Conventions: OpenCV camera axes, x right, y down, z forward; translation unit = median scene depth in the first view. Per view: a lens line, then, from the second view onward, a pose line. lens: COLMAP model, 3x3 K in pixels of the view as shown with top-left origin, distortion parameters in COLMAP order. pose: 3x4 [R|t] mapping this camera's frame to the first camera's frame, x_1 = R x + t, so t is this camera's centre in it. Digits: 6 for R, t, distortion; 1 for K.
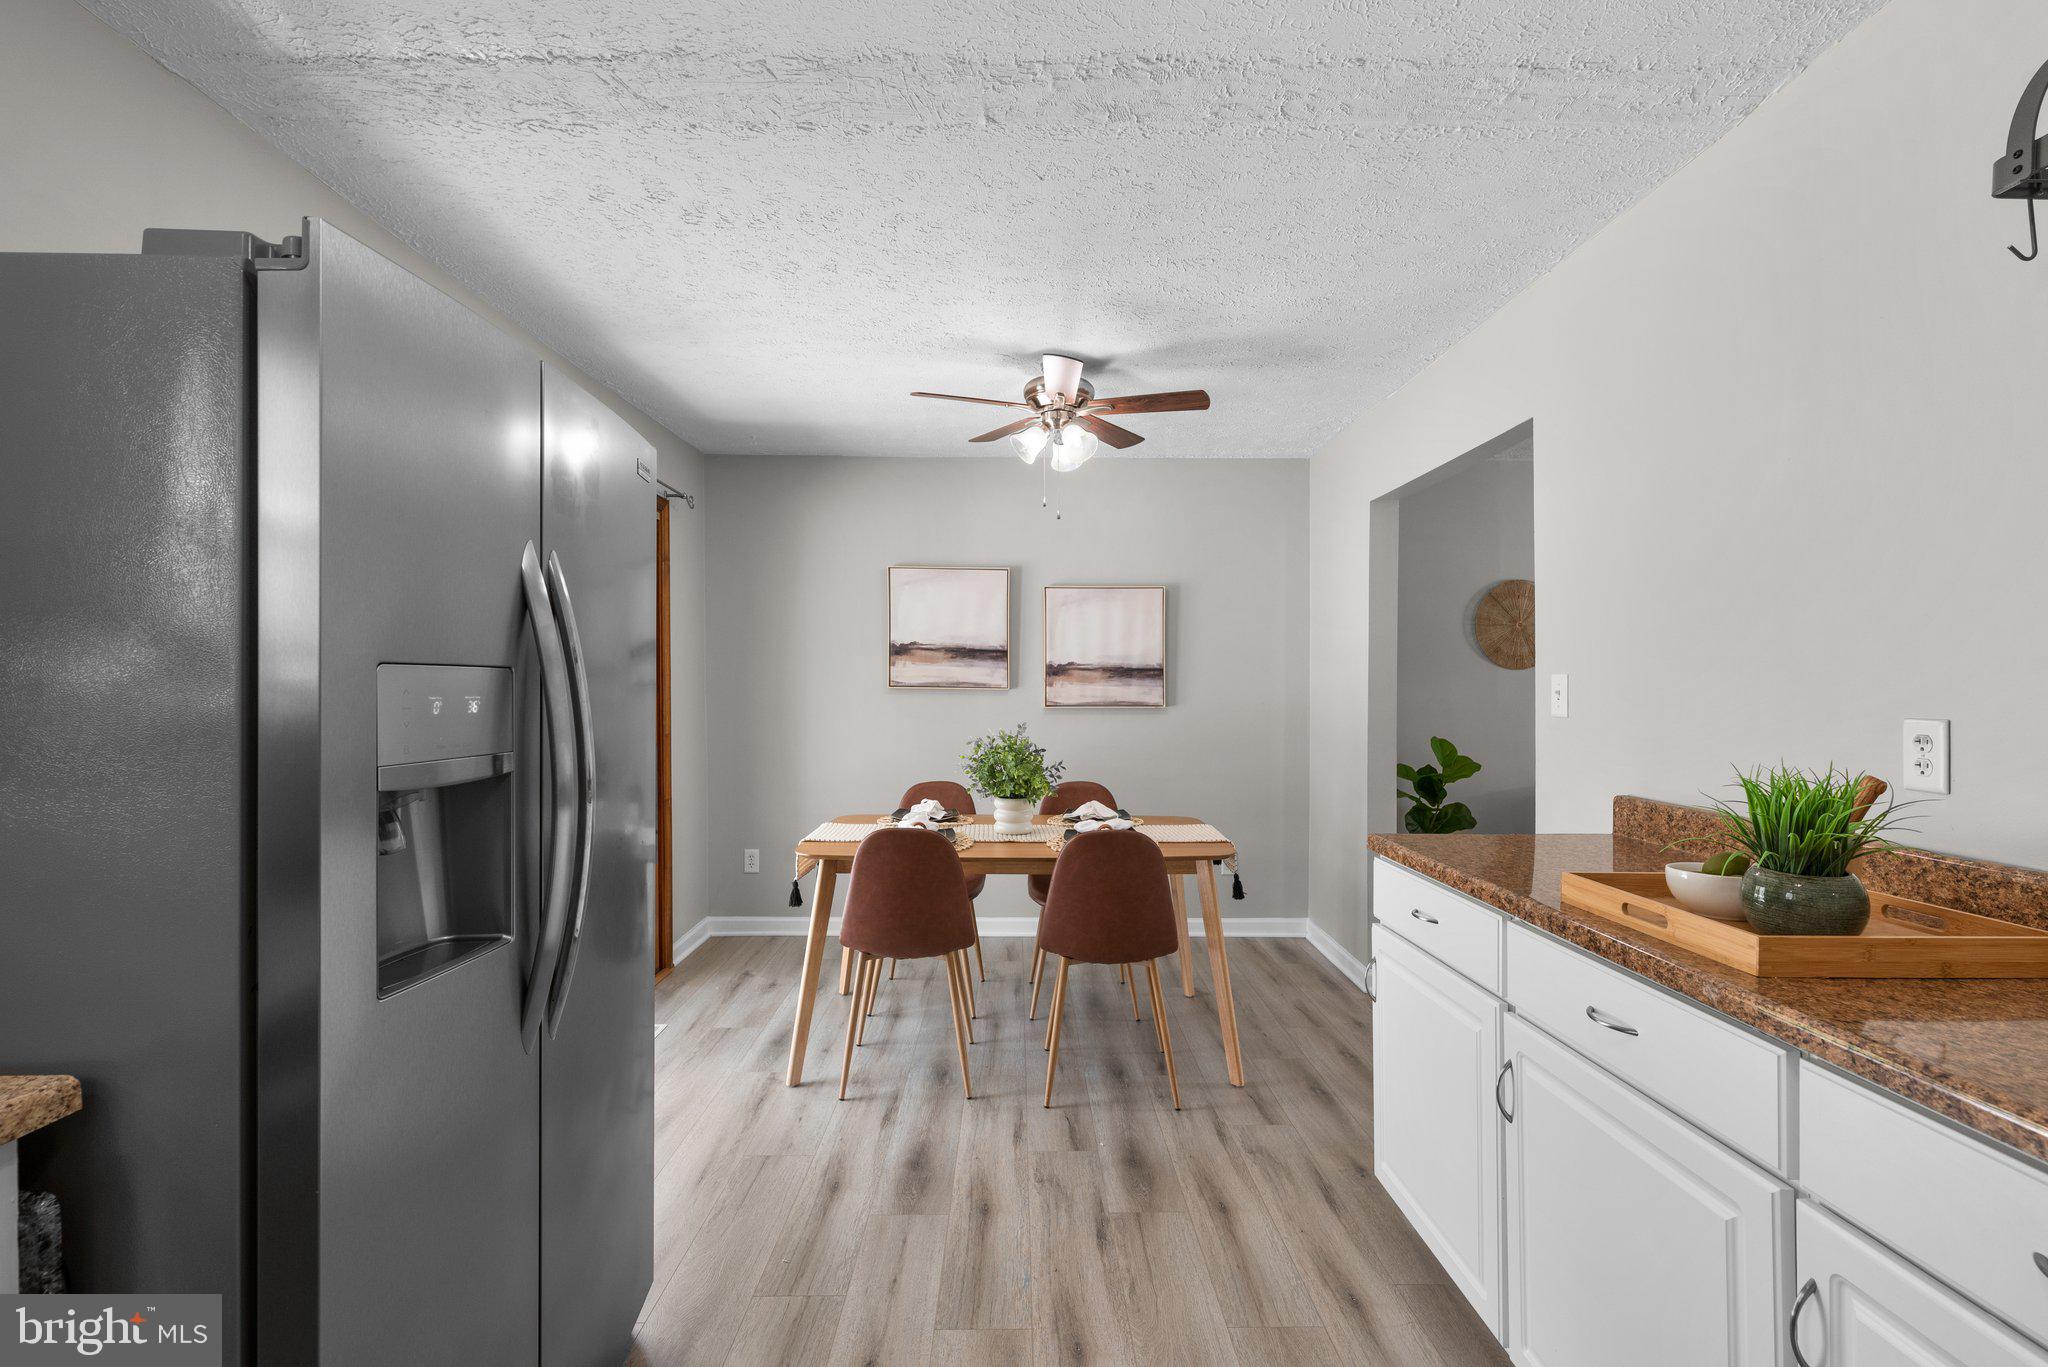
lens RADIAL K [[926.3, 0, 1032.8], [0, 926.3, 686.8], [0, 0, 1]] dist [0.004262, -0.000210]
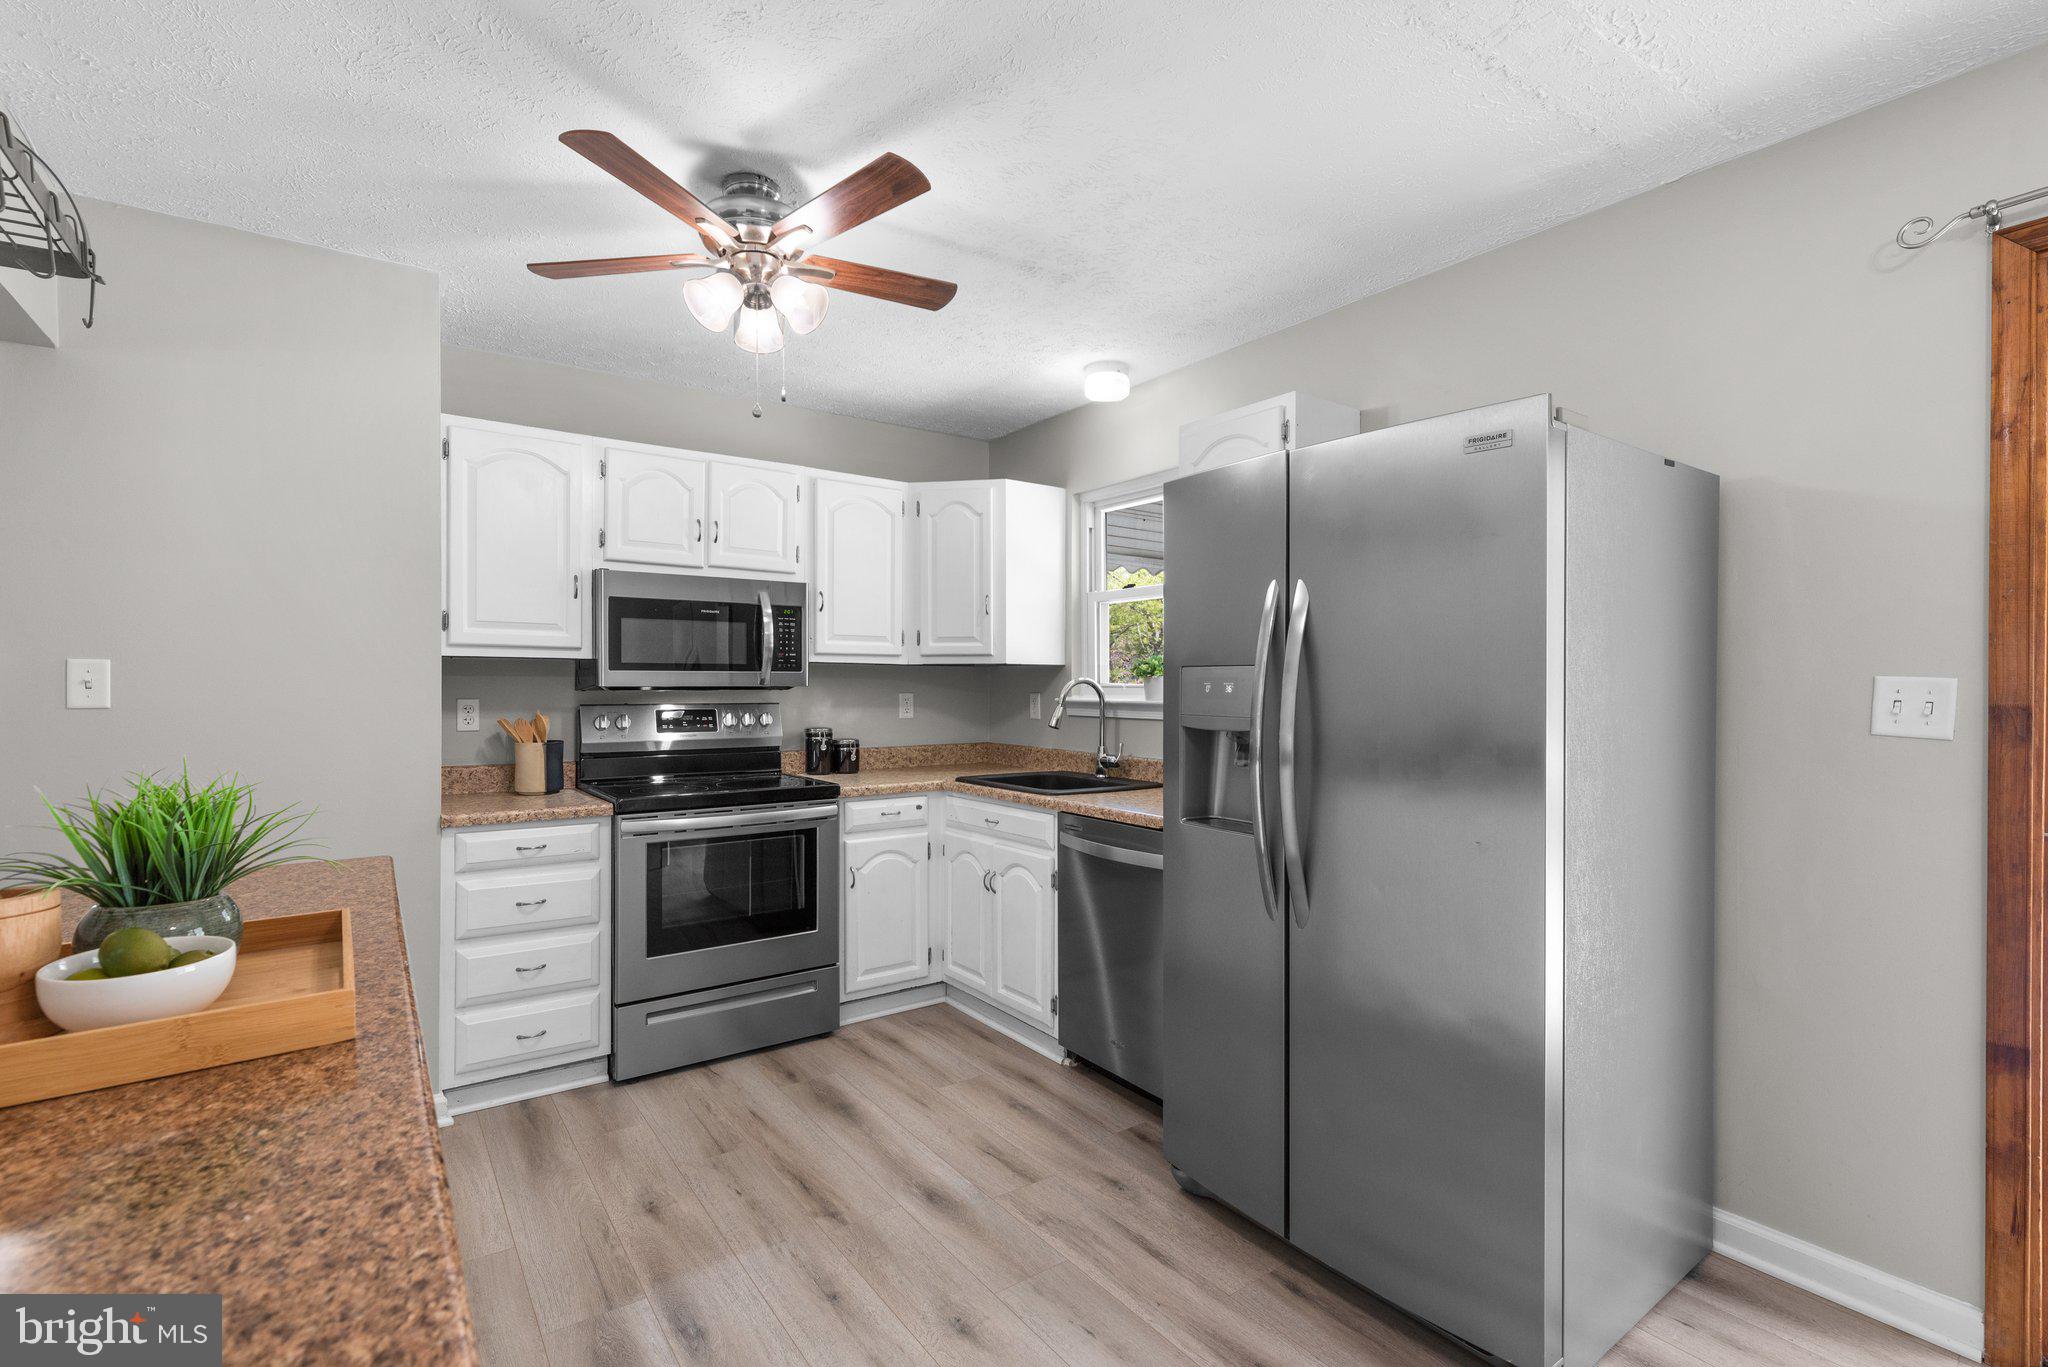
lens RADIAL K [[926.3, 0, 1032.8], [0, 926.3, 686.8], [0, 0, 1]] dist [0.004262, -0.000210]
pose [[-0.820284, 0.000144, -0.571957, 0.184106], [-0.002703, 0.999988, 0.004128, 0.002943], [0.571950, 0.004932, -0.820273, 0.577642]]
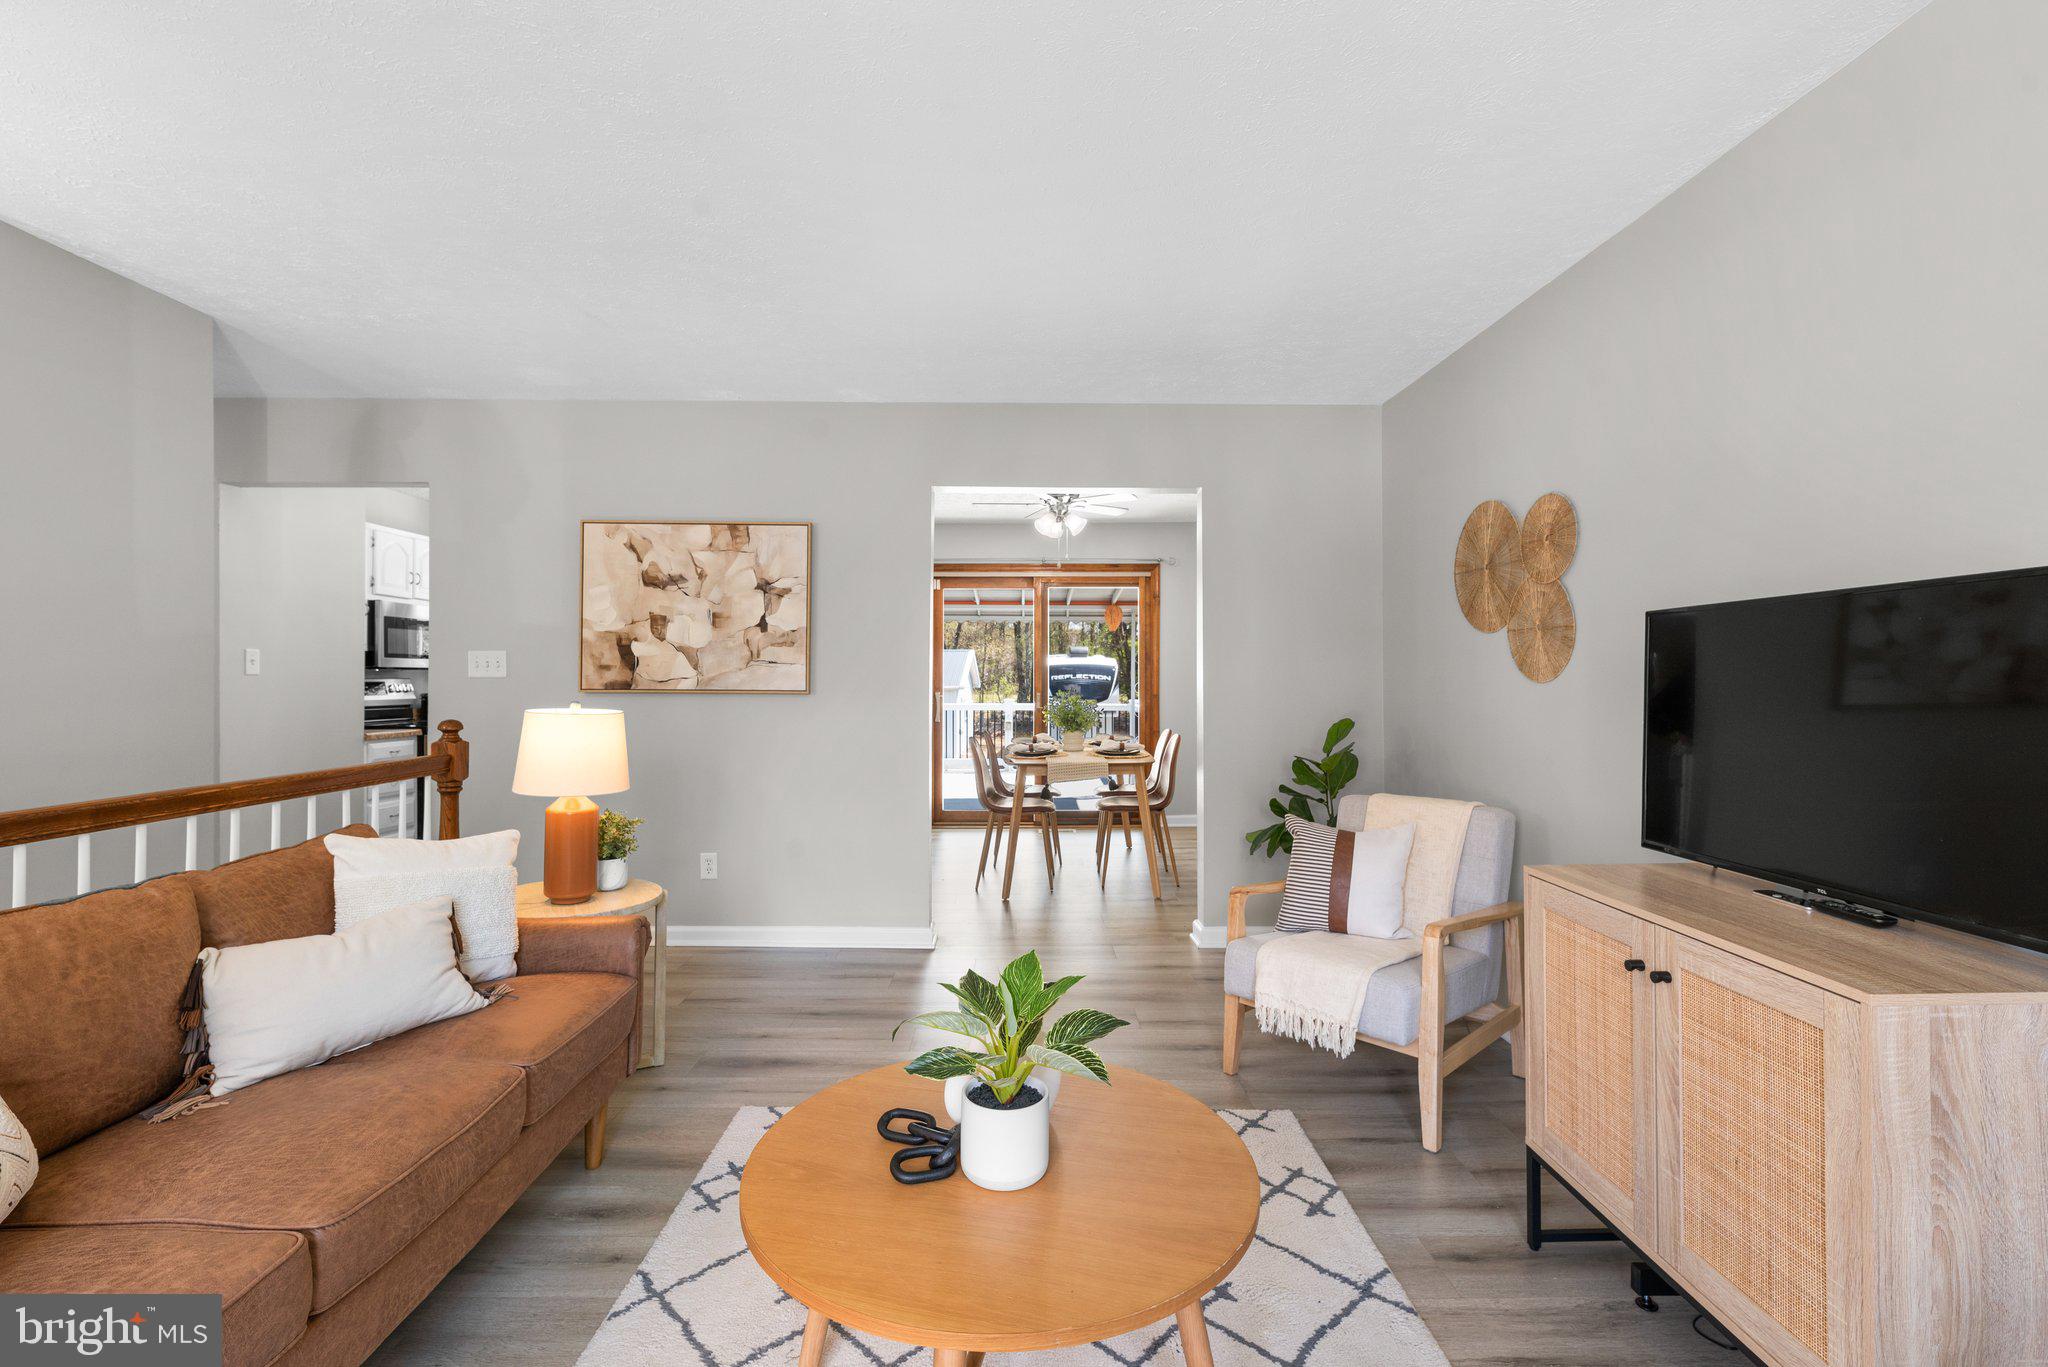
lens RADIAL K [[926.3, 0, 1032.8], [0, 926.3, 686.8], [0, 0, 1]] dist [0.004262, -0.000210]
pose [[-0.004073, 0.009523, -0.999946, 1.237758], [-0.003576, 0.999948, 0.009537, 0.017458], [0.999985, 0.003615, -0.004039, 0.684994]]
